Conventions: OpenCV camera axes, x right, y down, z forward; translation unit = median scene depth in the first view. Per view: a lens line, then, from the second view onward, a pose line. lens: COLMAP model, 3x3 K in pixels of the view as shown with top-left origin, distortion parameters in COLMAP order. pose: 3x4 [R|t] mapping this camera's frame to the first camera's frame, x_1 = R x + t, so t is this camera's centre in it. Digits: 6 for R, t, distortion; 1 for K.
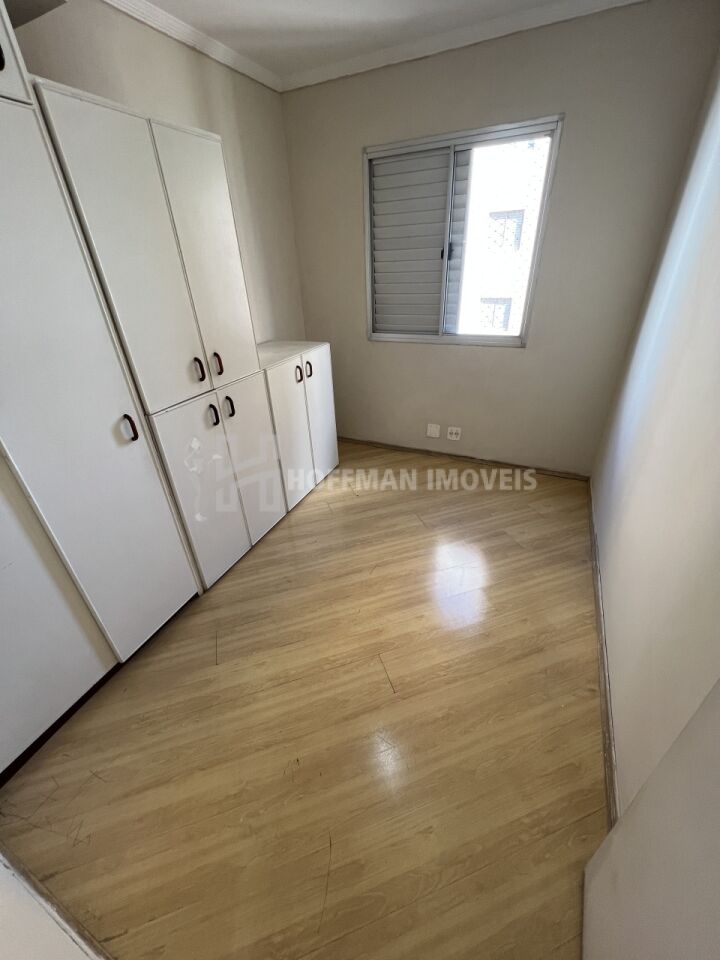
lens RADIAL K [[383.9, 0, 359.1], [0, 383.9, 479.5], [0, 0, 1]] dist [-0.002371, -0.000289]
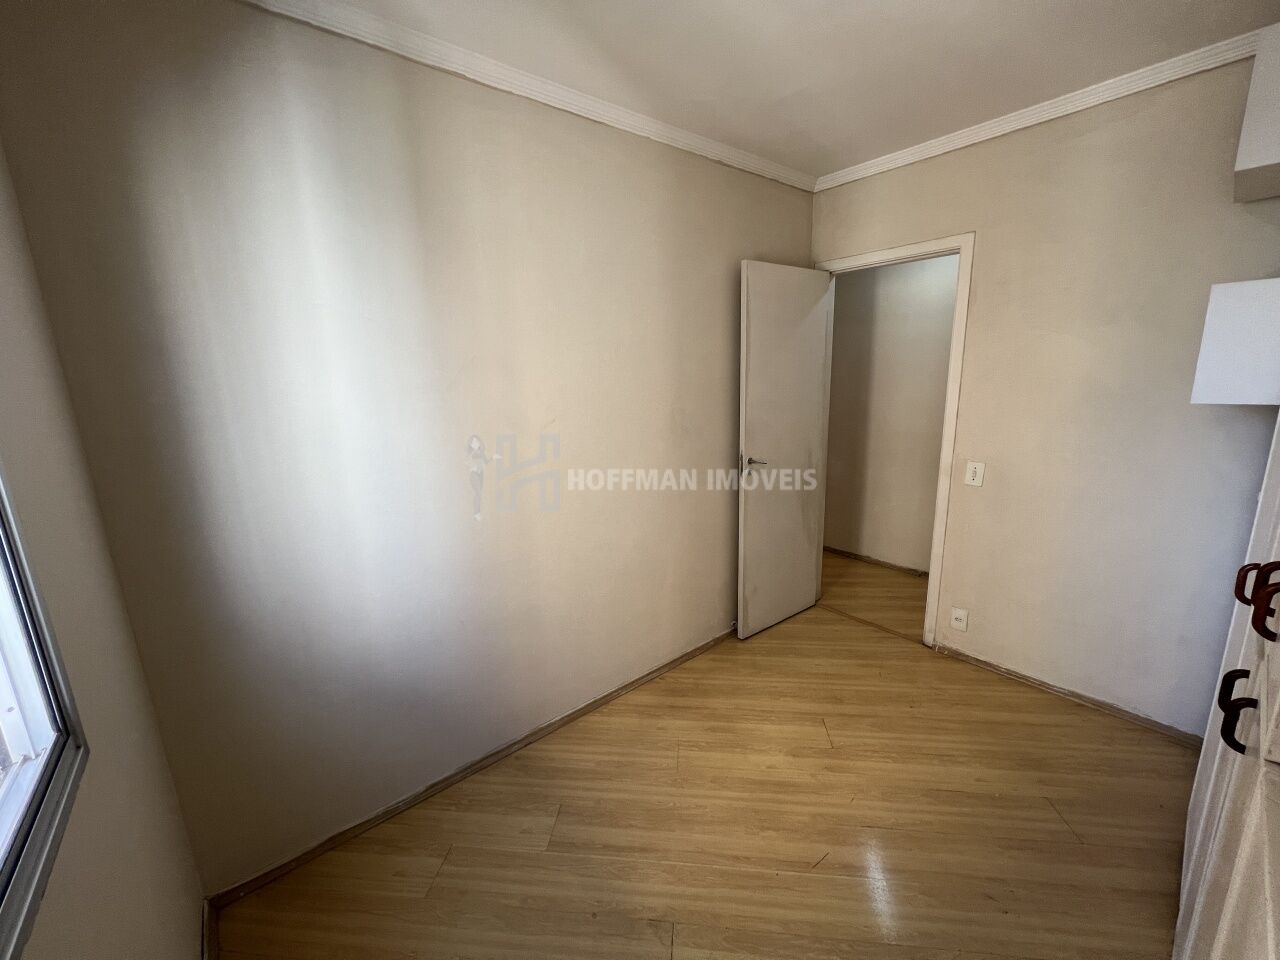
lens RADIAL K [[511.8, 0, 640.7], [0, 511.8, 481.2], [0, 0, 1]] dist [-0.002371, -0.000289]
pose [[-0.905595, -0.020002, 0.423671, -0.034935], [0.268033, 0.747165, 0.608196, -0.815250], [-0.328717, 0.664338, -0.671268, 1.399148]]
